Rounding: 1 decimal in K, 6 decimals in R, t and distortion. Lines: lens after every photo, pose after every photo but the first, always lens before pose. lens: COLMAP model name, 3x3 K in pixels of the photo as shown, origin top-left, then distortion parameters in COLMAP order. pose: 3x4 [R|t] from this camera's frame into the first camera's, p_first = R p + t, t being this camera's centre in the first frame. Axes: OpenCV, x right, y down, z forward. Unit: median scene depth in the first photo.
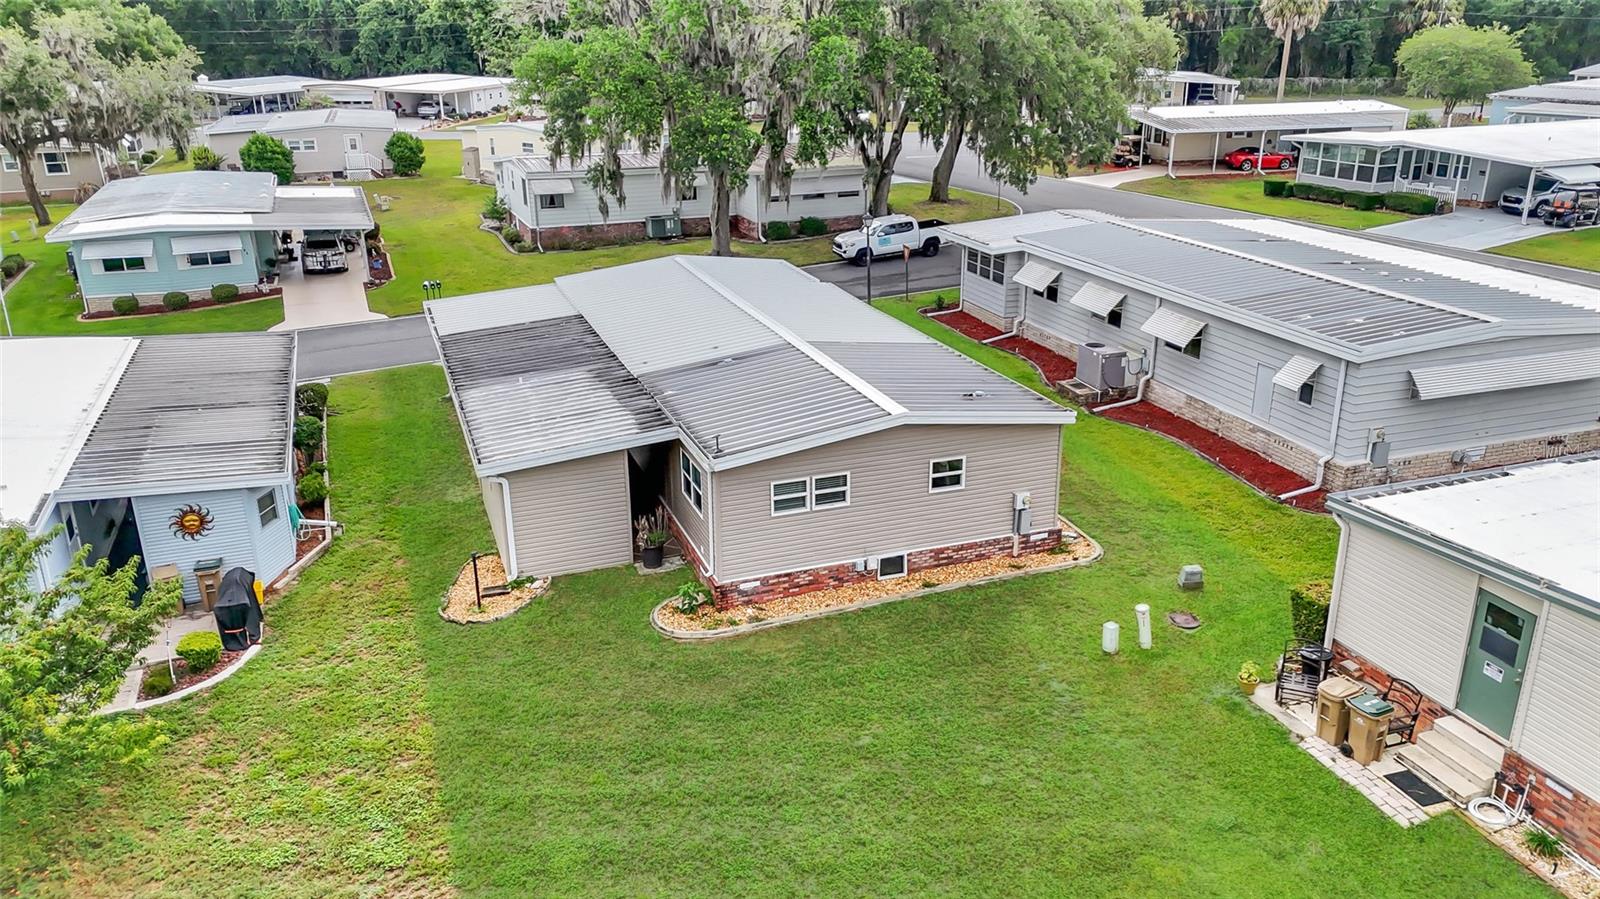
lens RADIAL K [[1187.1, 0, 805.8], [0, 1187.1, 440.5], [0, 0, 1]] dist [0.070690, -0.005661]
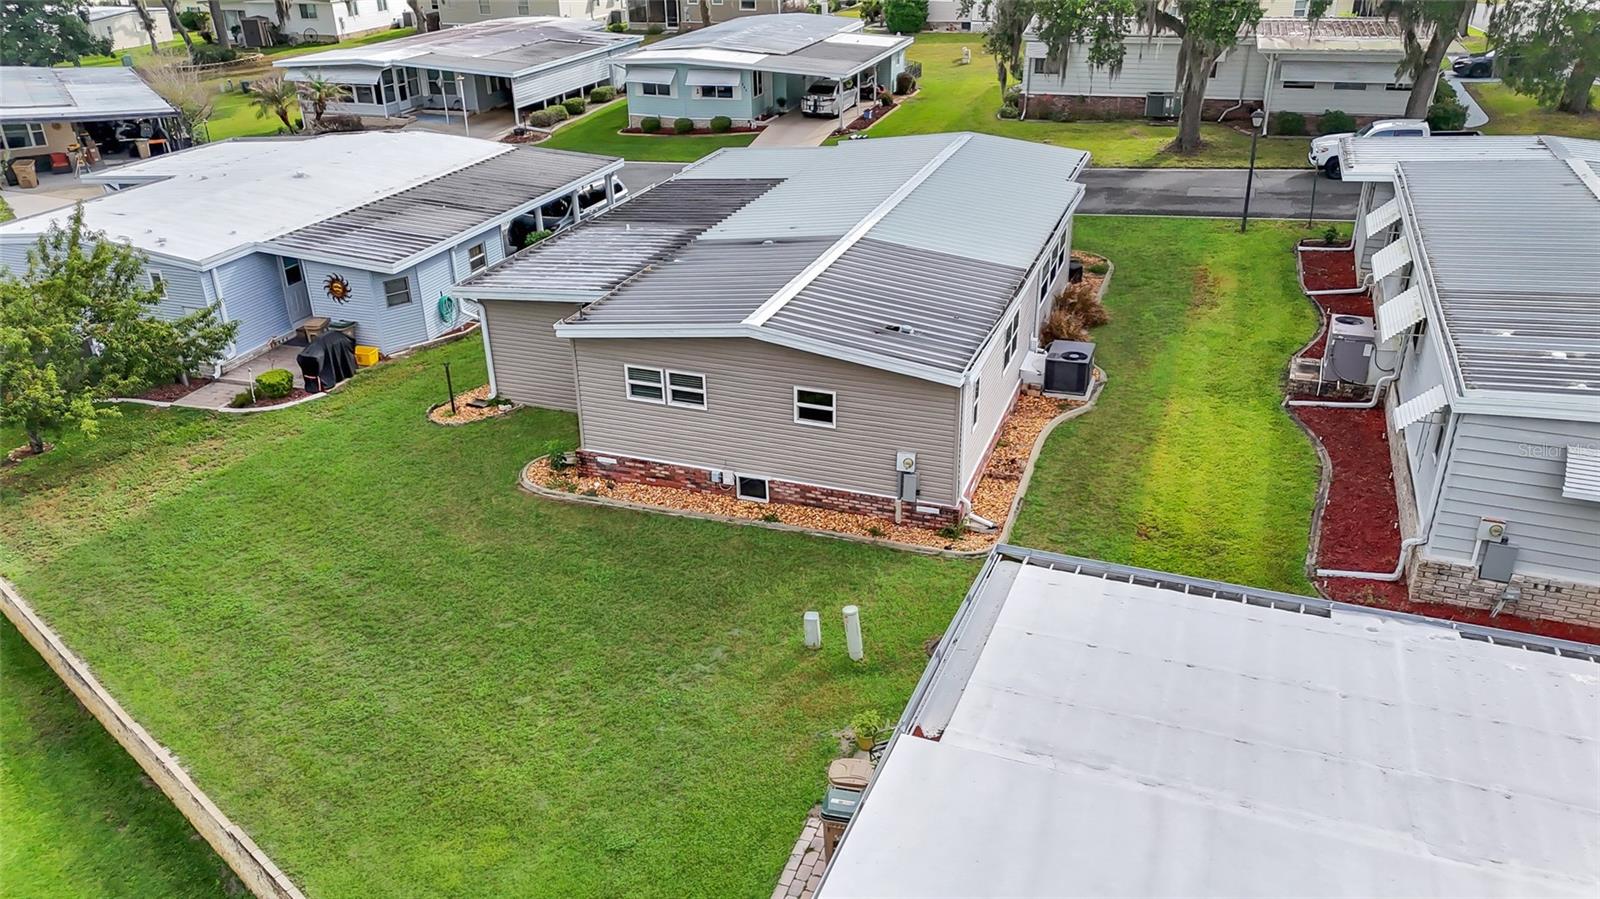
lens RADIAL K [[1187.1, 0, 808.8], [0, 1187.1, 457.6], [0, 0, 1]] dist [0.070690, -0.005661]
pose [[0.768403, 0.280256, -0.575338, 0.632158], [-0.207889, 0.959567, 0.189770, -0.101847], [0.605260, -0.026214, 0.795596, 0.291247]]
